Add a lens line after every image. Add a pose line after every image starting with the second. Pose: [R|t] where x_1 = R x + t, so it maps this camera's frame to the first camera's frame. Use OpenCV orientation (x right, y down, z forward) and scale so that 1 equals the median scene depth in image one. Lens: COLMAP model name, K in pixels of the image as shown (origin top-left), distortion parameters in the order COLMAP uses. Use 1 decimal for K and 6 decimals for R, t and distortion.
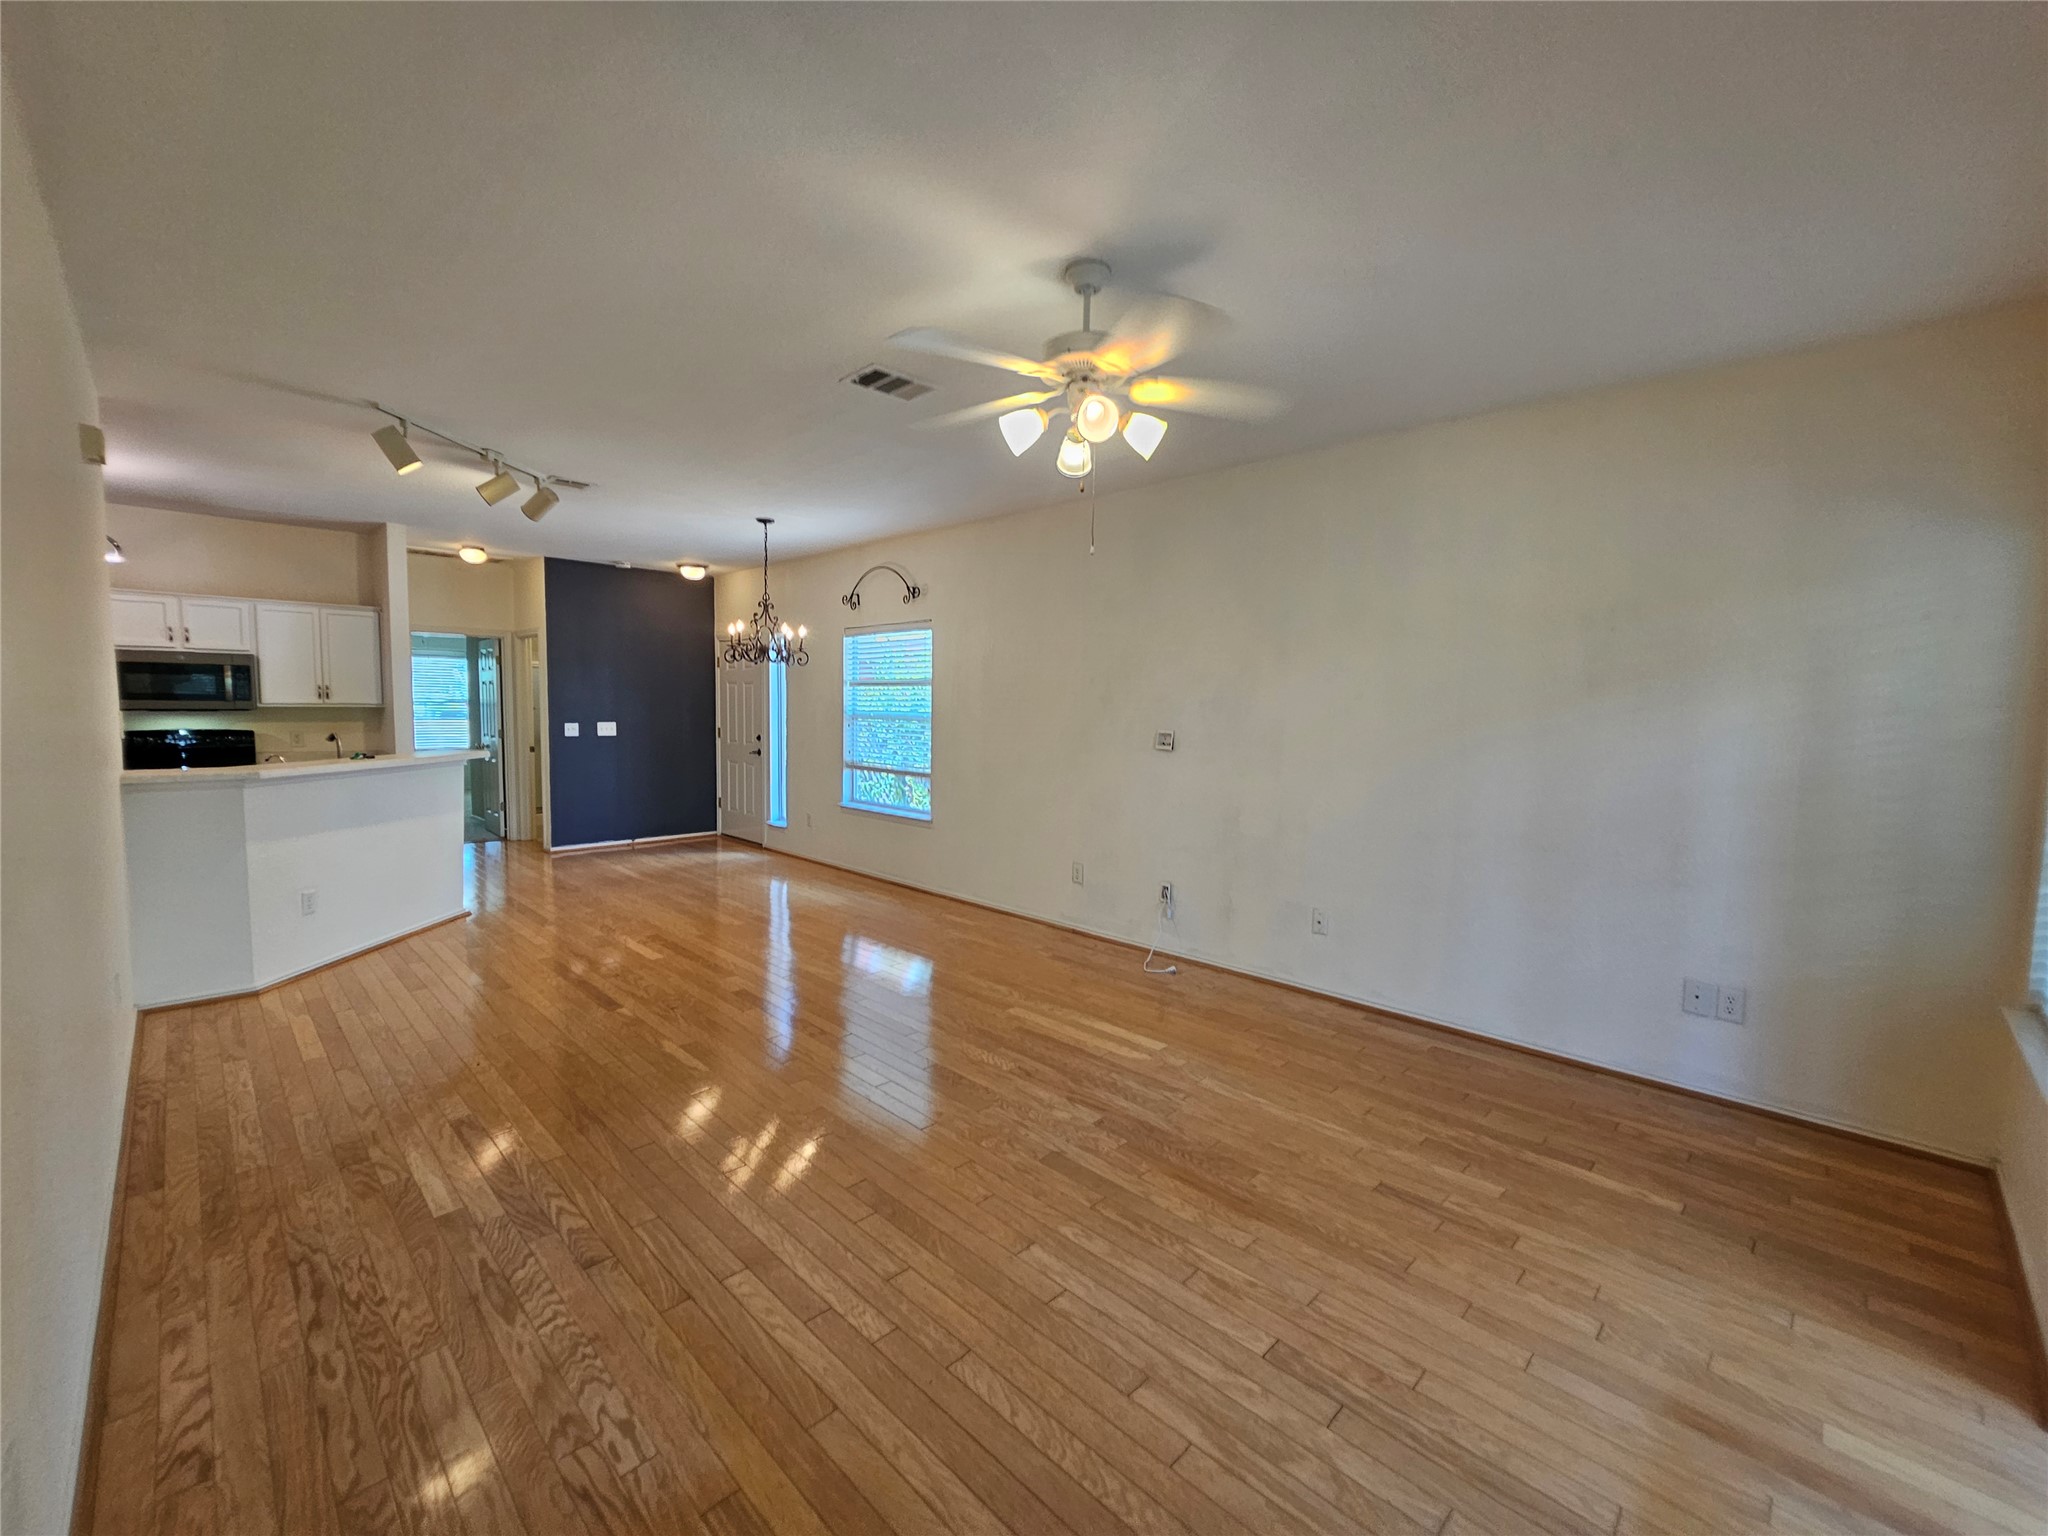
lens RADIAL K [[843.9, 0, 1024.8], [0, 843.9, 766.7], [0, 0, 1]] dist [-0.002962, 0.000416]
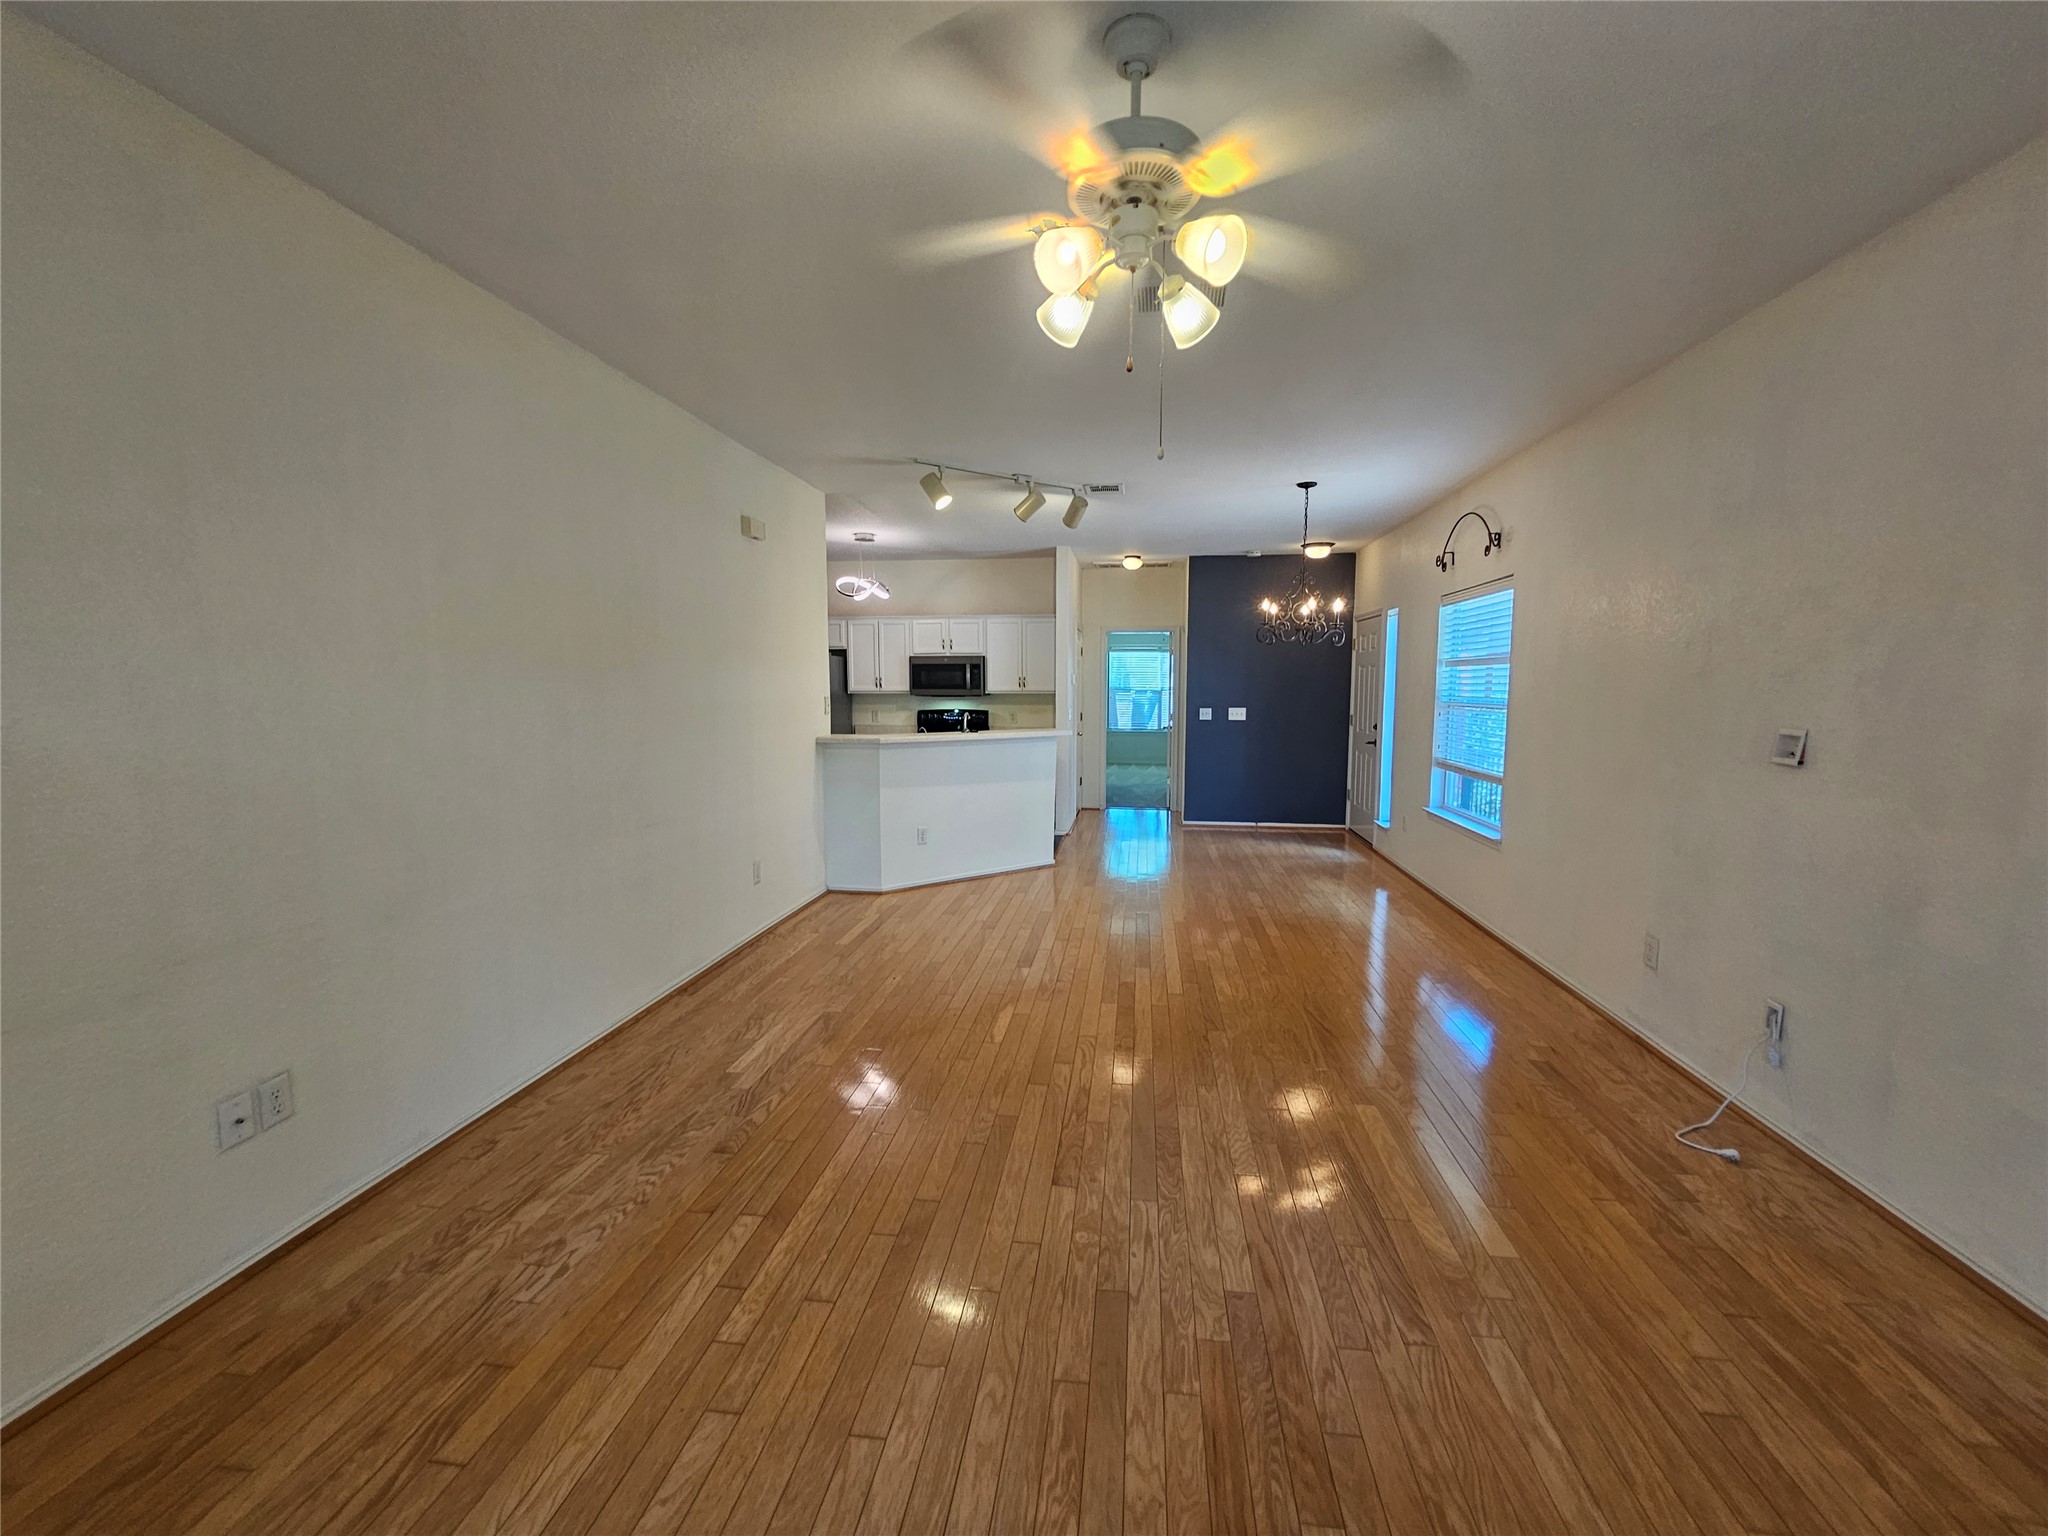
lens RADIAL K [[843.9, 0, 1024.8], [0, 843.9, 766.7], [0, 0, 1]] dist [-0.002962, 0.000416]
pose [[0.608411, 0.065175, -0.790942, 0.291902], [-0.053397, 0.997726, 0.041140, -0.014573], [0.791824, 0.017204, 0.610507, 0.258365]]
